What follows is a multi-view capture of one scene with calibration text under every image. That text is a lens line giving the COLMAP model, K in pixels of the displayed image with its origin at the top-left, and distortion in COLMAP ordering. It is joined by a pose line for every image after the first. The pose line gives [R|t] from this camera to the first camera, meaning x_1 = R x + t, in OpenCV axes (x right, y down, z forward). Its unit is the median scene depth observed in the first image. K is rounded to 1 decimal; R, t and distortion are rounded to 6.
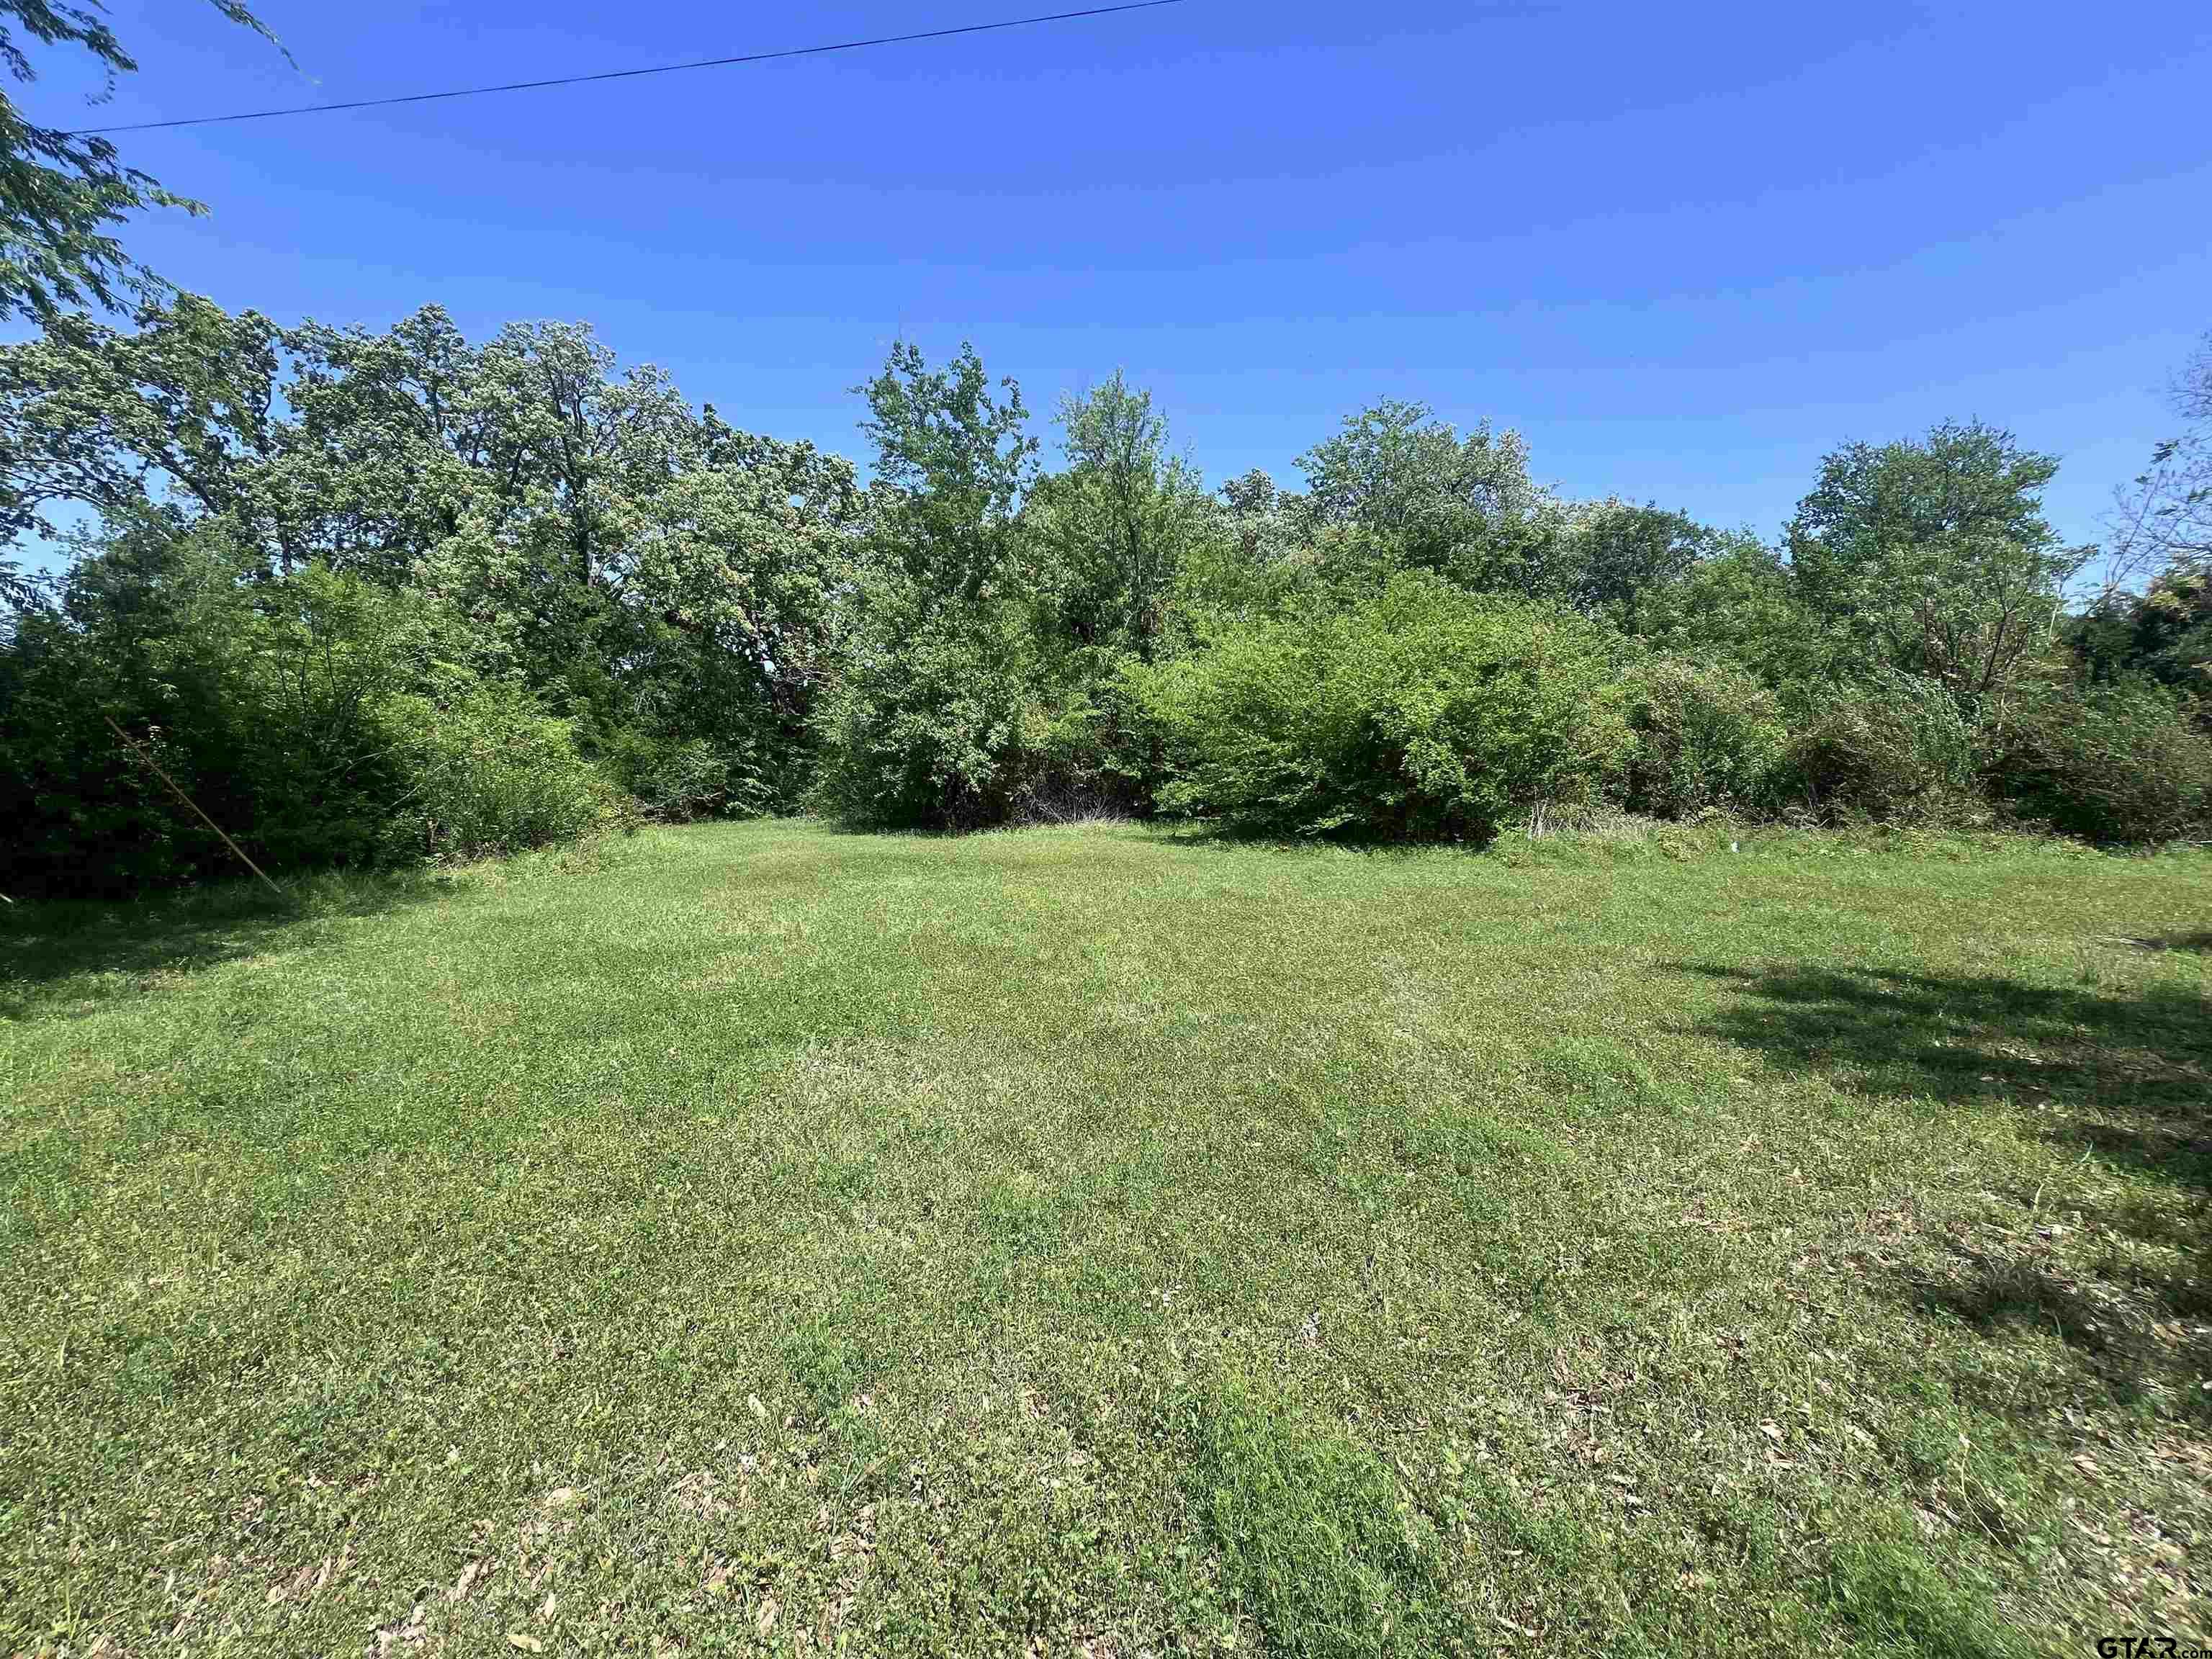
lens RADIAL K [[884.6, 0, 1109.7], [0, 884.6, 828.8], [0, 0, 1]] dist [-0.020420, 0.000154]
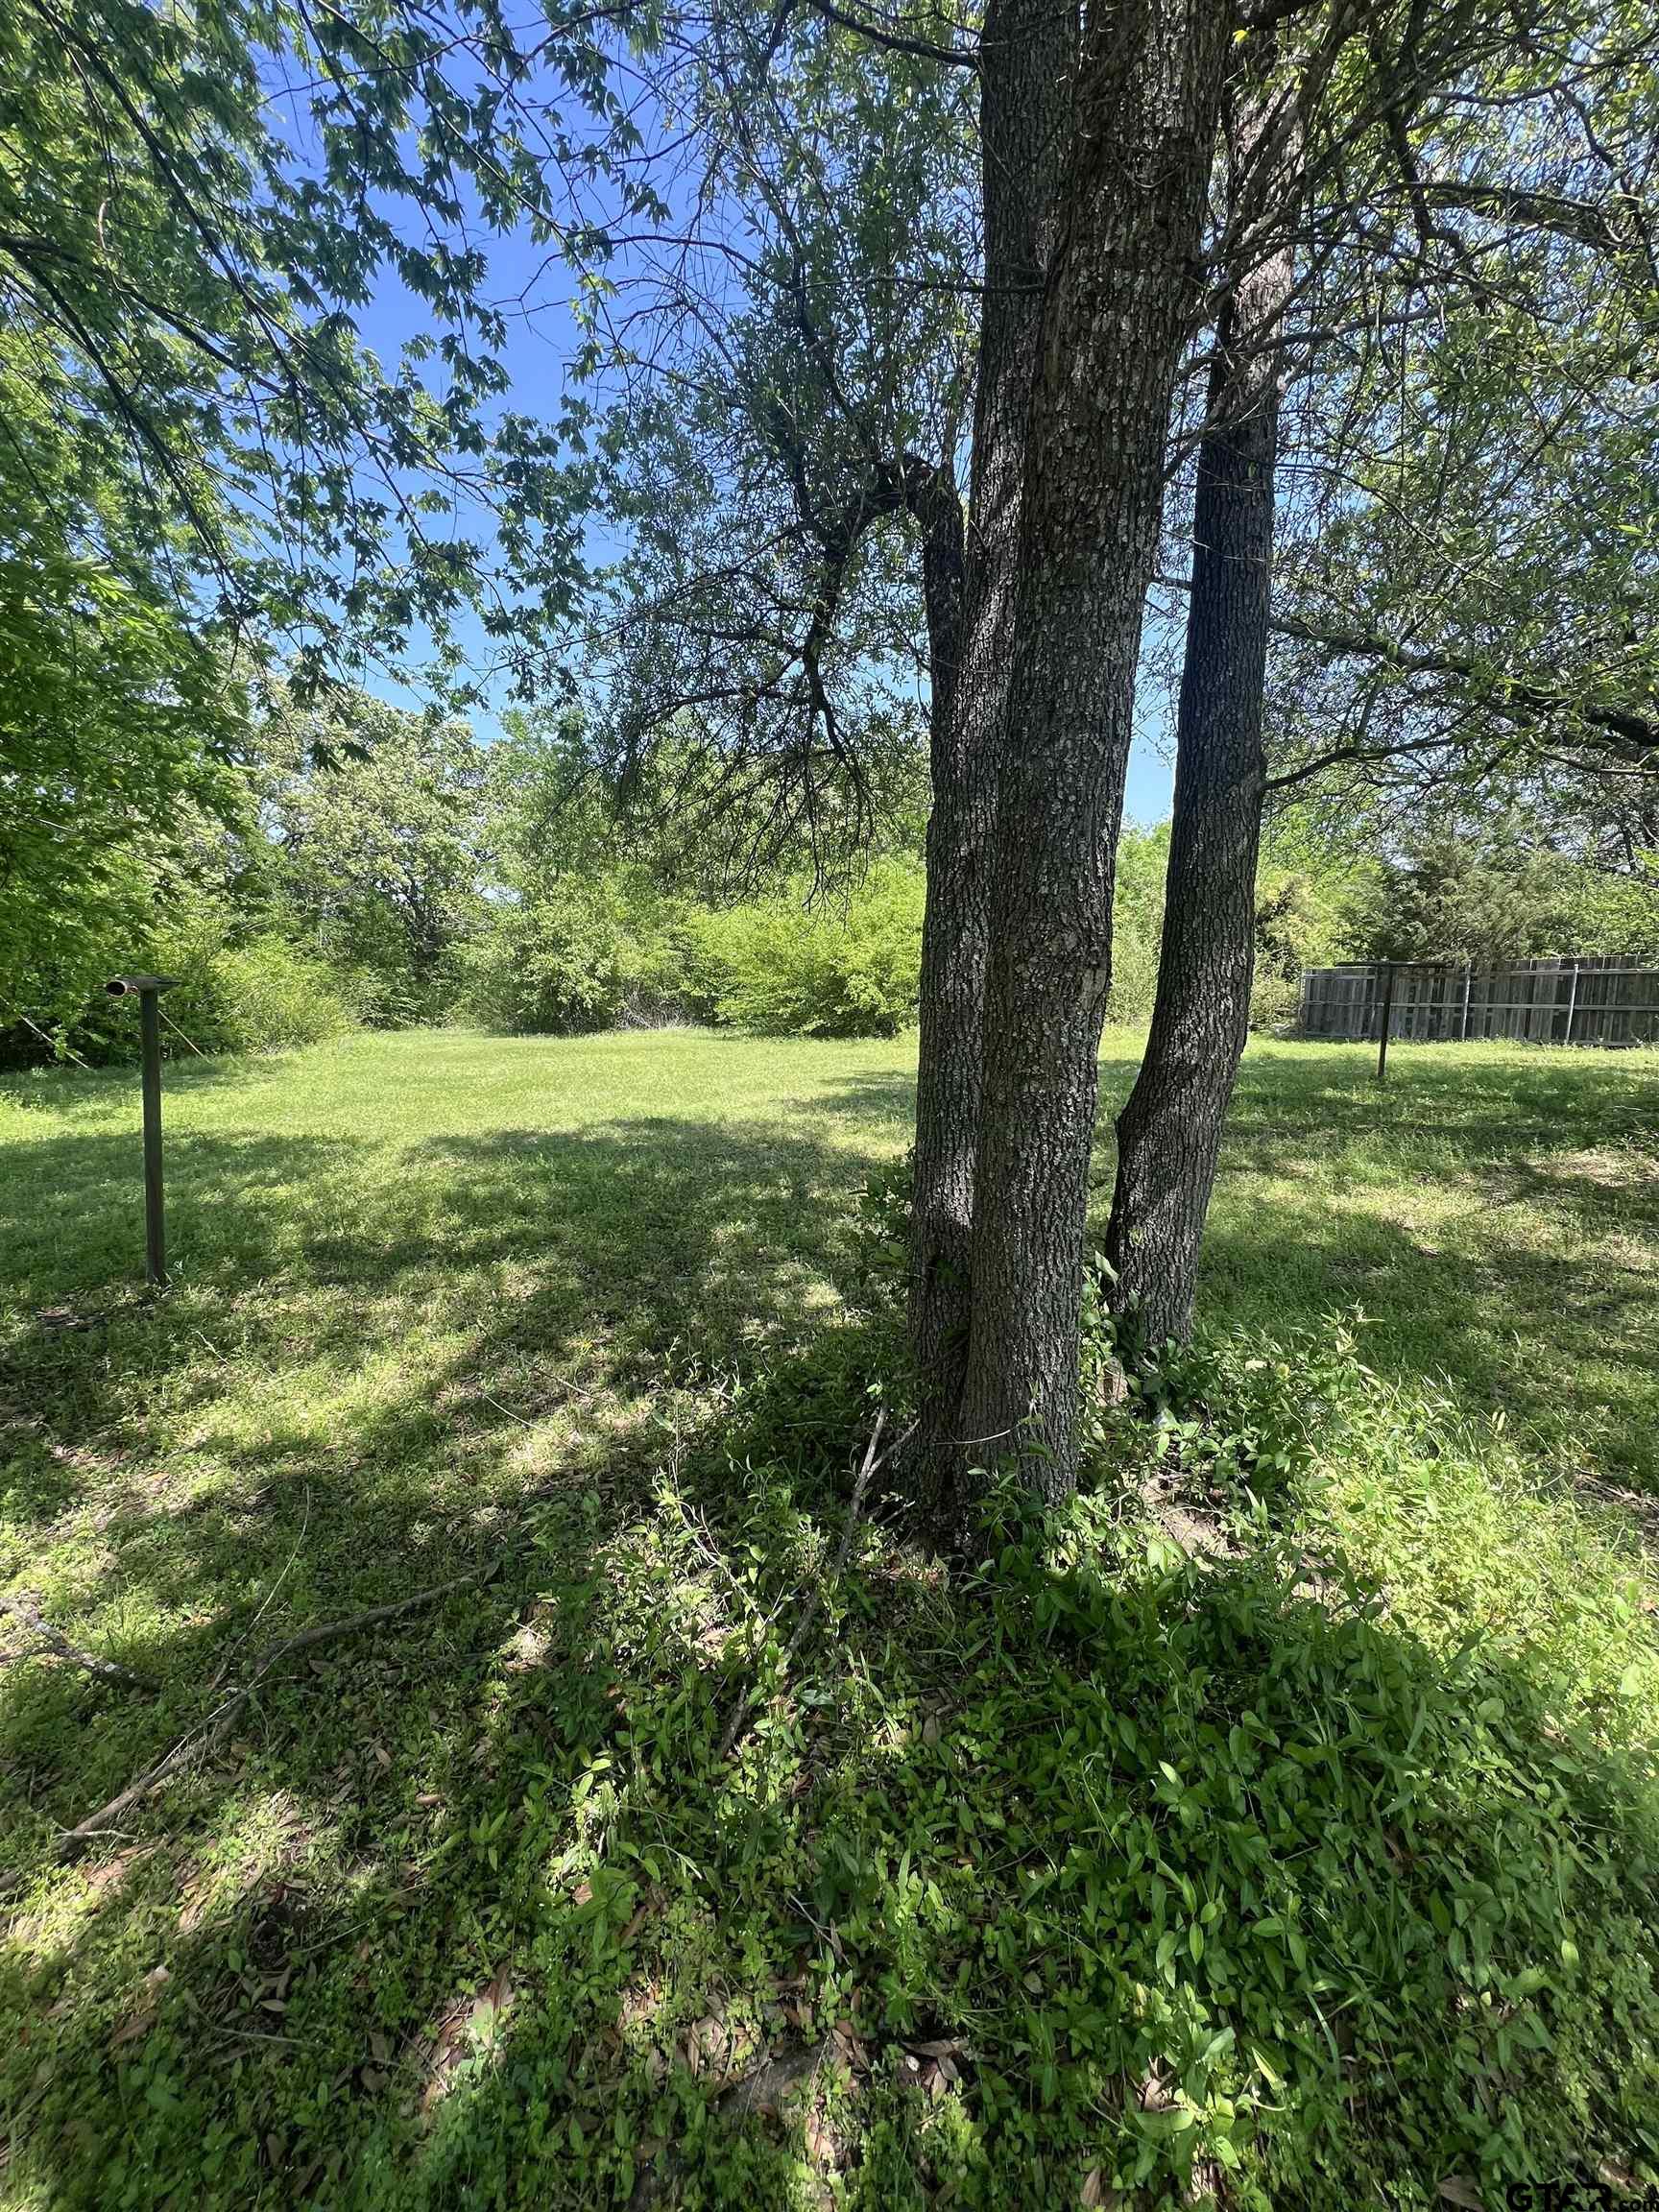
lens RADIAL K [[884.6, 0, 839.7], [0, 884.6, 1104.6], [0, 0, 1]] dist [-0.020420, 0.000154]
pose [[0.991230, -0.019515, 0.130697, 0.063430], [0.009788, 0.997161, 0.074654, 0.013057], [-0.131783, -0.072720, 0.988608, -0.496499]]
